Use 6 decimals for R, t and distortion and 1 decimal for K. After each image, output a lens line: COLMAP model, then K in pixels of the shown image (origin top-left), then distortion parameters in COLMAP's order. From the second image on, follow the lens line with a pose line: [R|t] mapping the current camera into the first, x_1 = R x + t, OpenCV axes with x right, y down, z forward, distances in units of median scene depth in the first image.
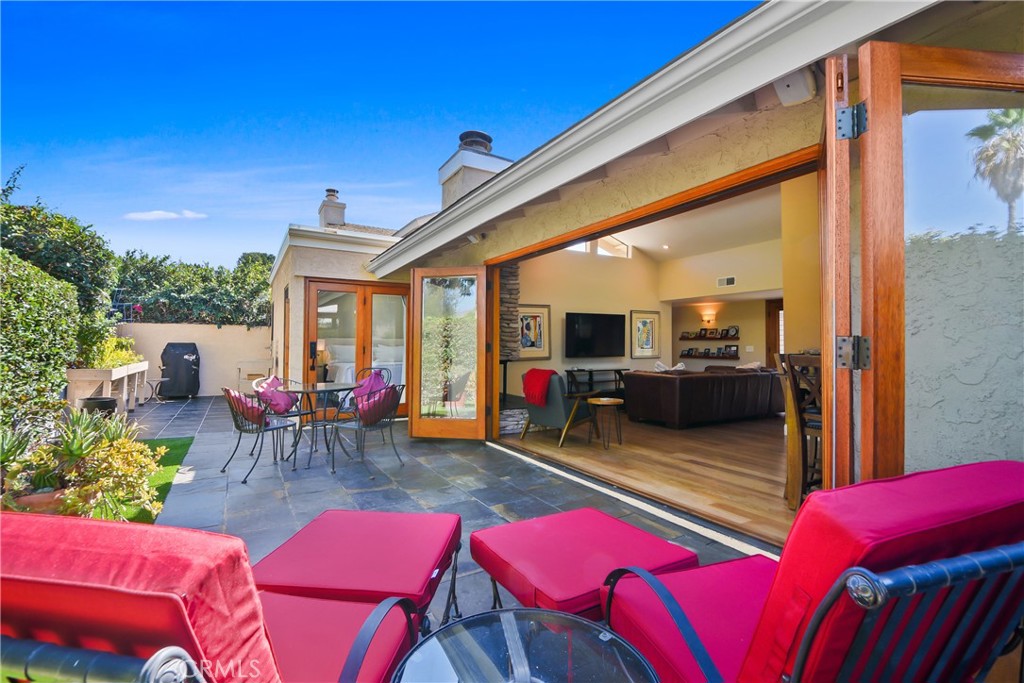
lens RADIAL K [[464.0, 0, 513.4], [0, 464.0, 331.0], [0, 0, 1]] dist [0.001694, -0.013702]
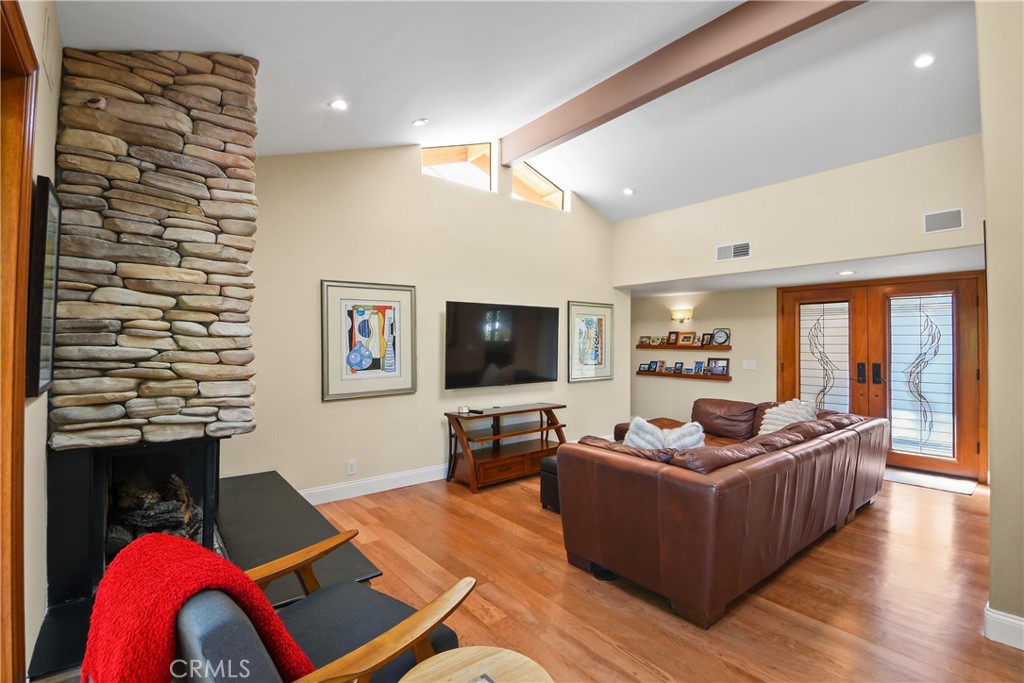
lens RADIAL K [[464.0, 0, 502.8], [0, 464.0, 329.1], [0, 0, 1]] dist [0.001694, -0.013702]
pose [[0.991547, 0.007820, 0.129516, 0.096343], [-0.008220, 0.999963, 0.002554, -0.009448], [-0.129491, -0.003597, 0.991574, 0.429077]]
